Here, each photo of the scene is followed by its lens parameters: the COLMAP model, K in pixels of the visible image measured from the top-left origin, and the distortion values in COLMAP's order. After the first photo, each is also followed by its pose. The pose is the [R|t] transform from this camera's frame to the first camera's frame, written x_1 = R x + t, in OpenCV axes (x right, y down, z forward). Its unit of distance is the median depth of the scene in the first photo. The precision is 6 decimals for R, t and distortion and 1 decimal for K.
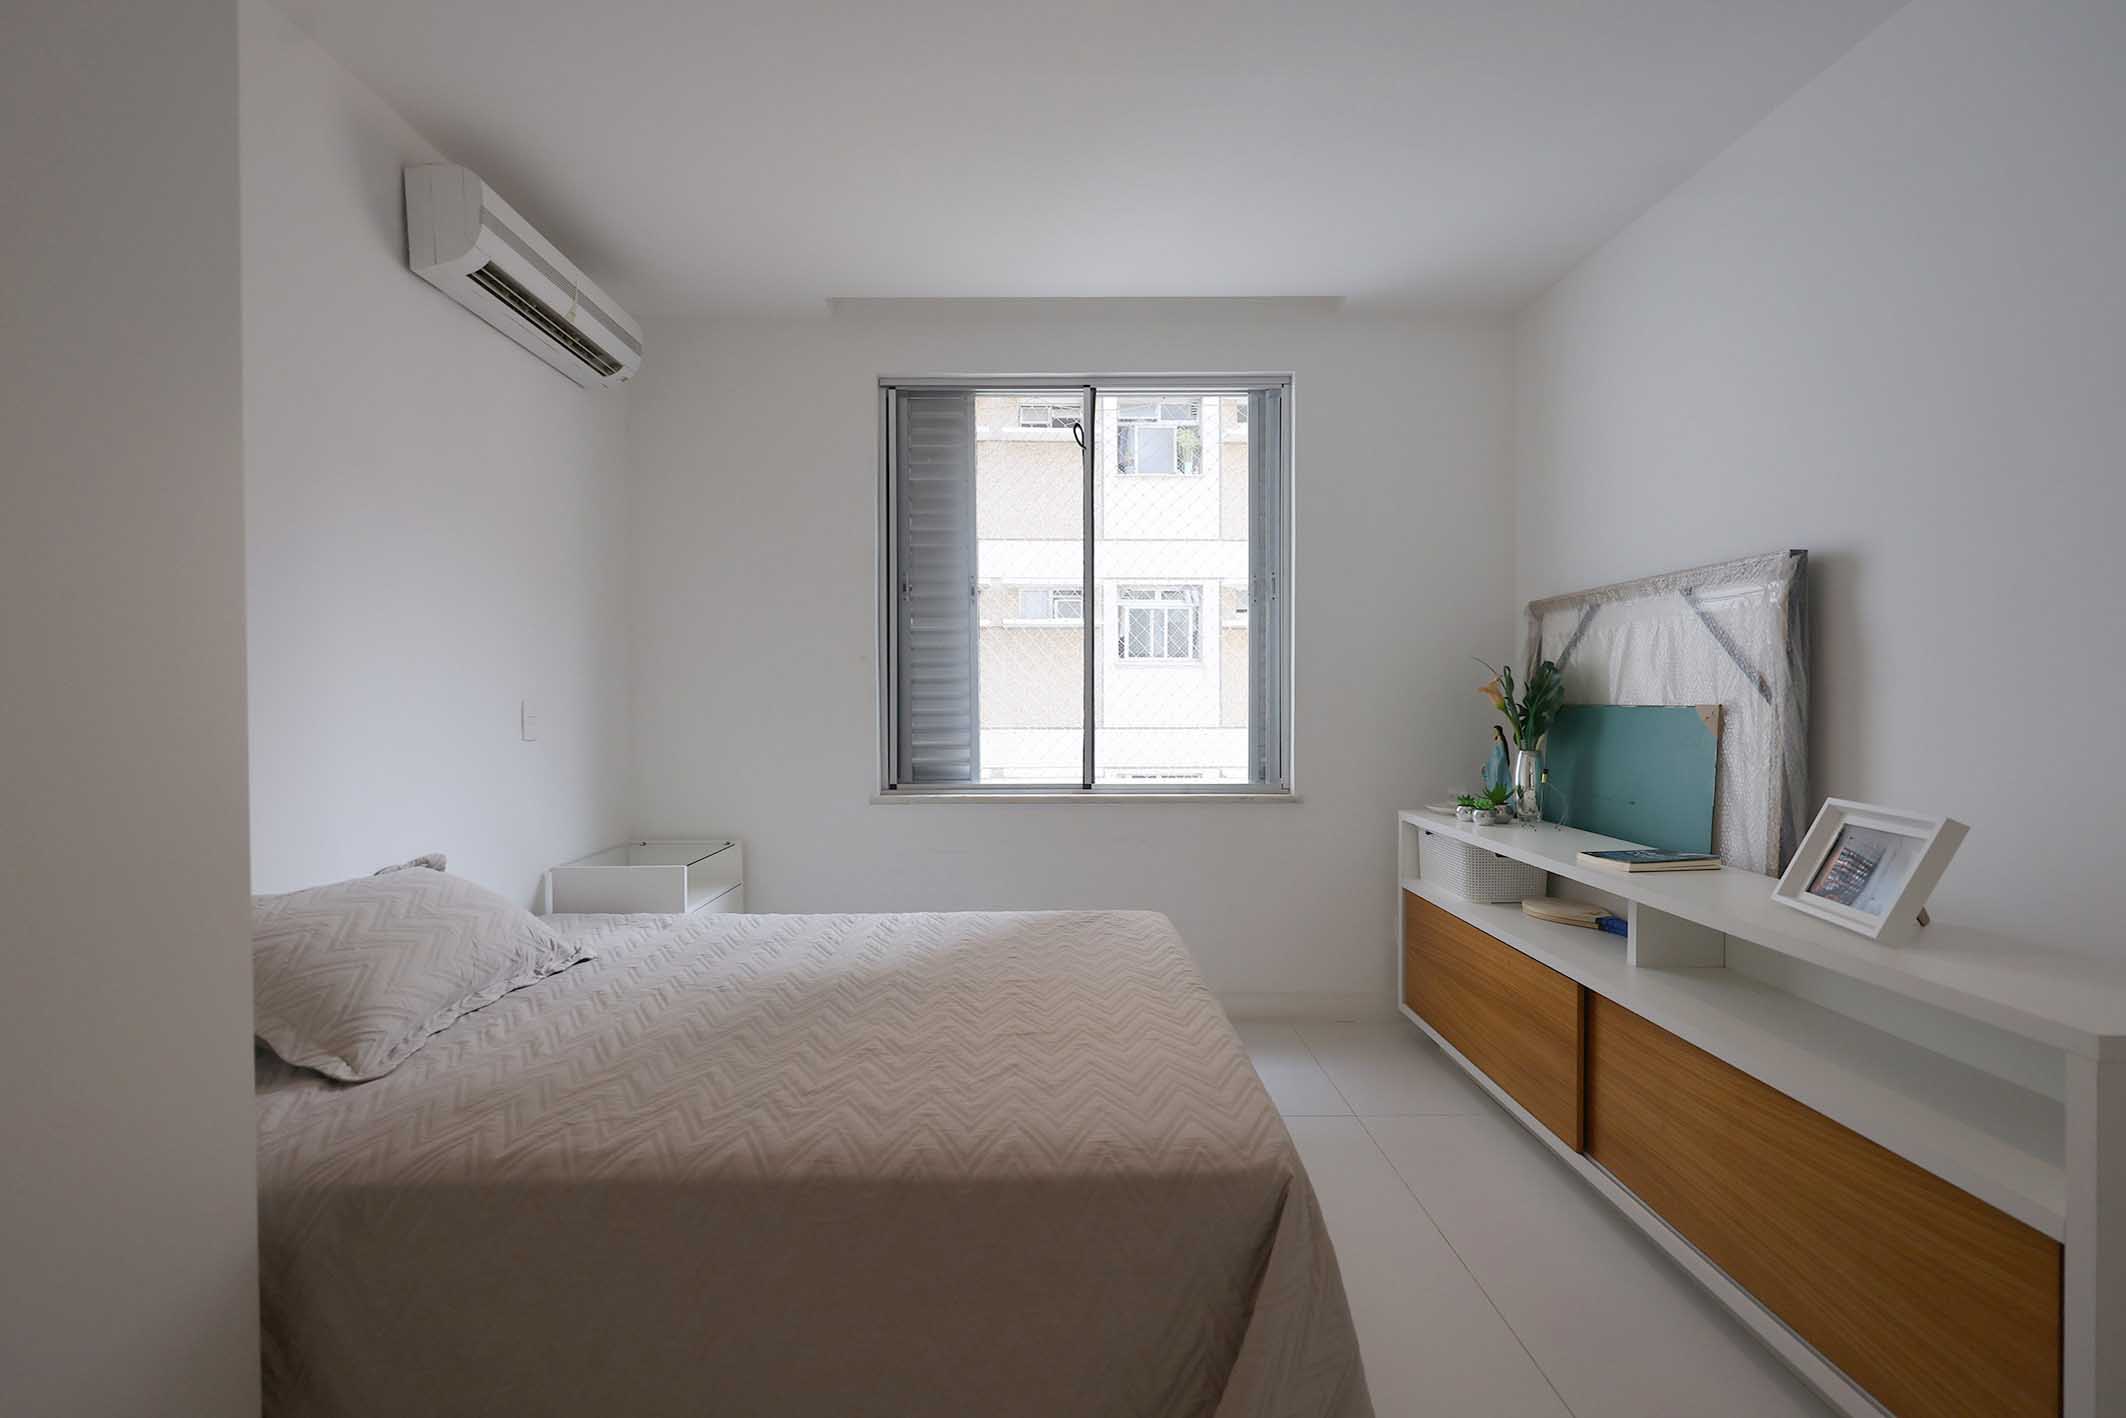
lens RADIAL K [[858.2, 0, 1063.4], [0, 858.2, 705.9], [0, 0, 1]] dist [-0.003288, -0.000822]
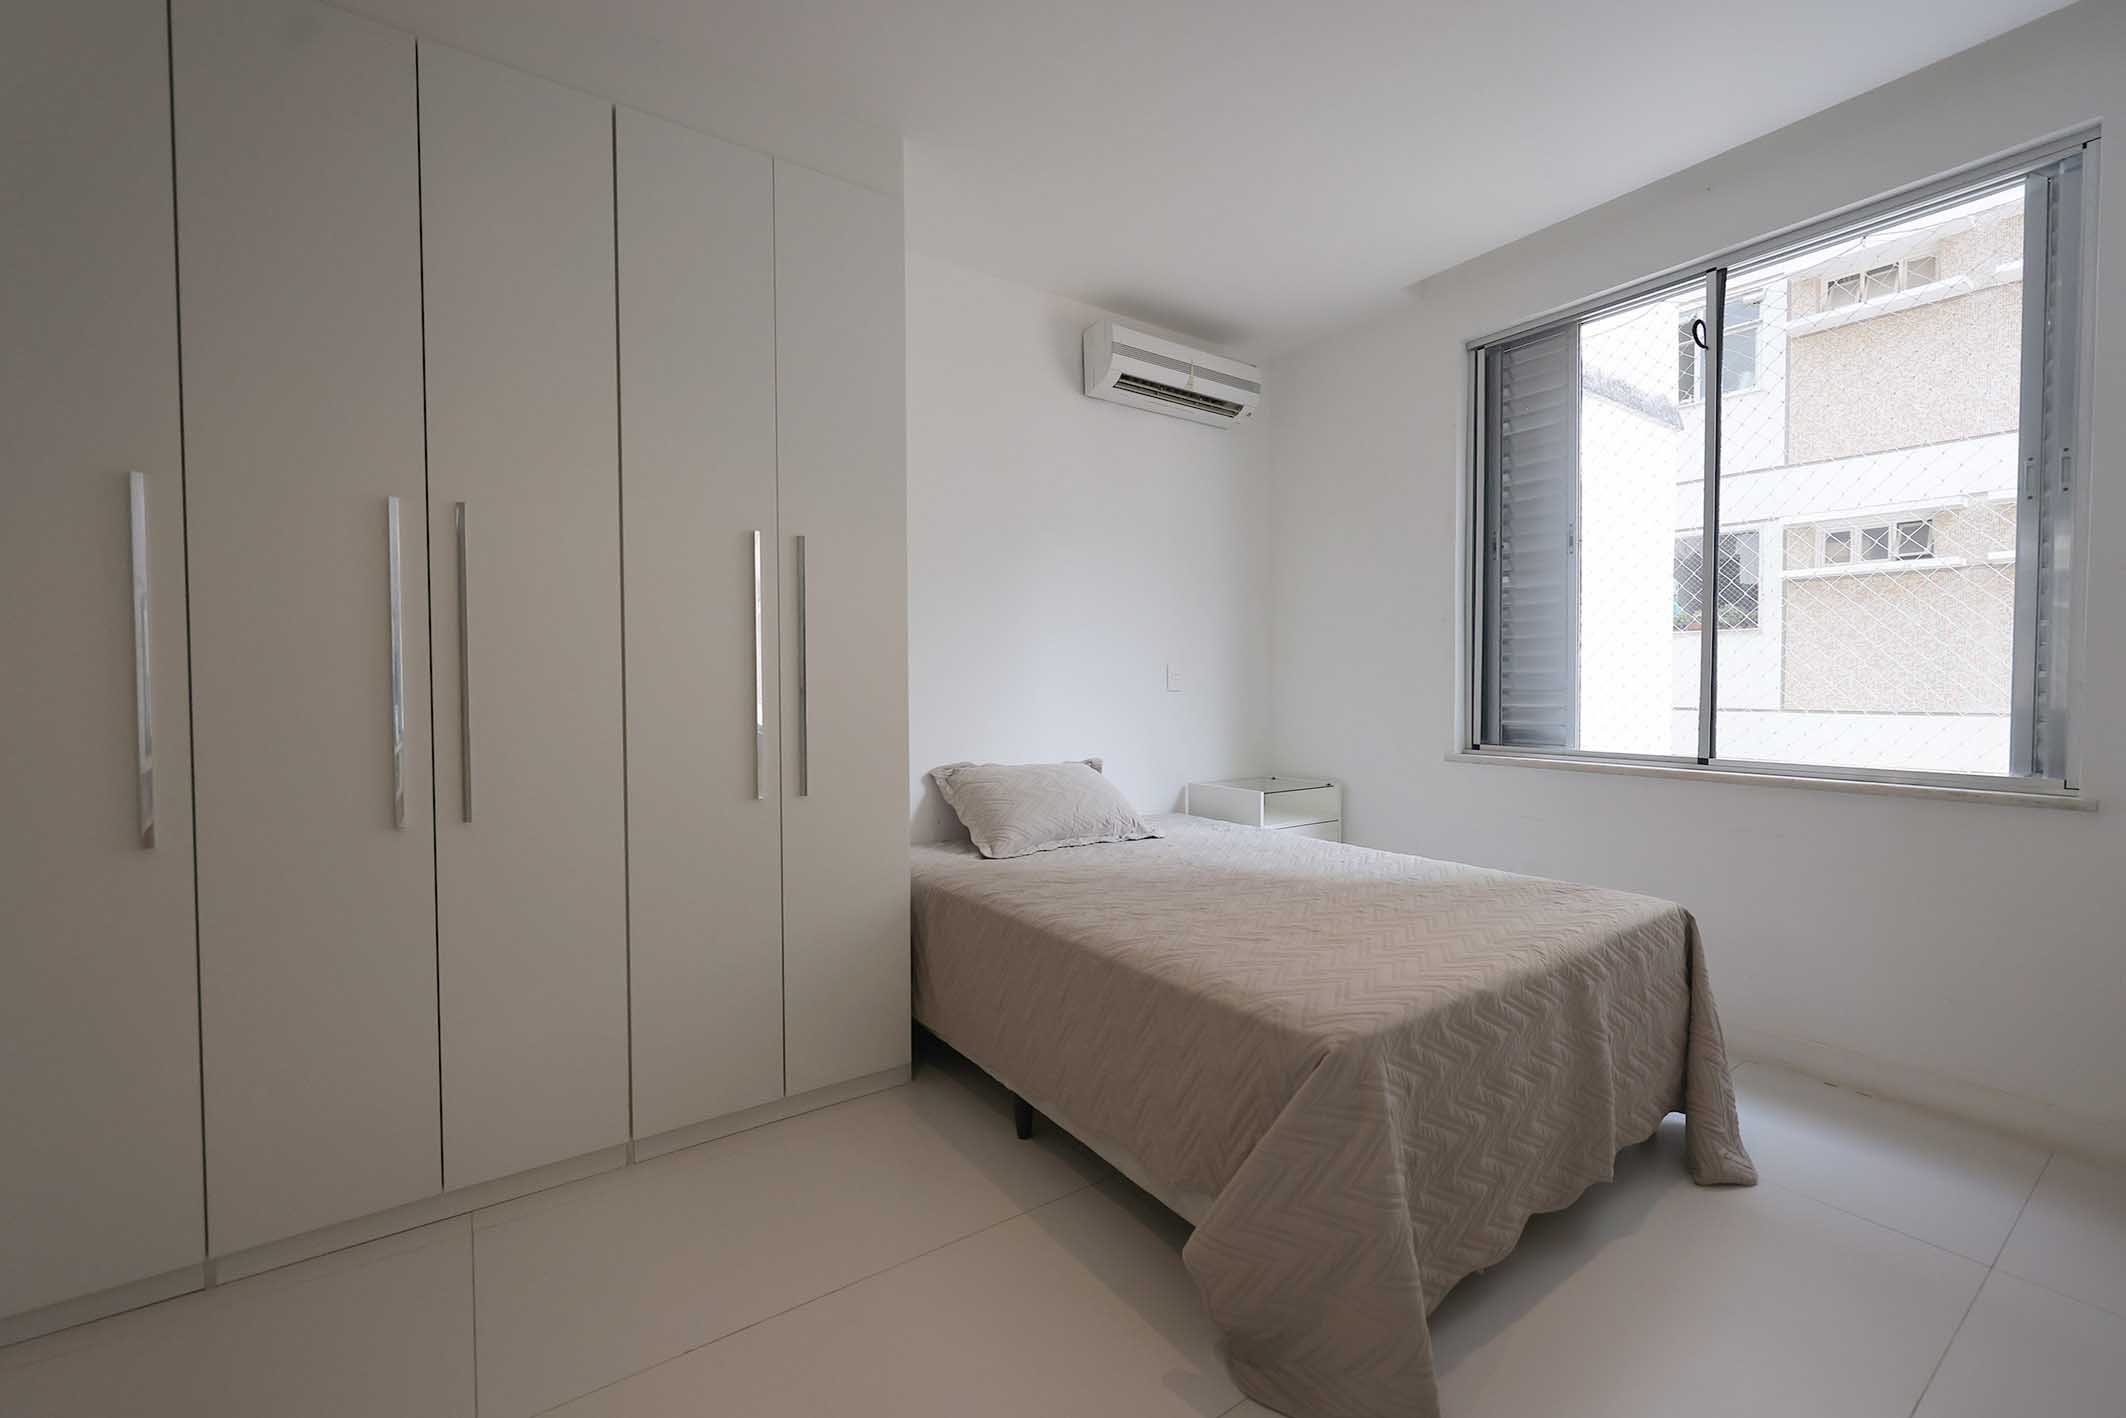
lens RADIAL K [[860.0, 0, 1058.6], [0, 860.0, 709.4], [0, 0, 1]] dist [0.001321, 0.000073]
pose [[0.566220, 0.027425, -0.823798, 0.363951], [-0.003783, 0.999522, 0.030675, 0.021490], [0.824245, -0.014253, 0.566054, 0.021073]]
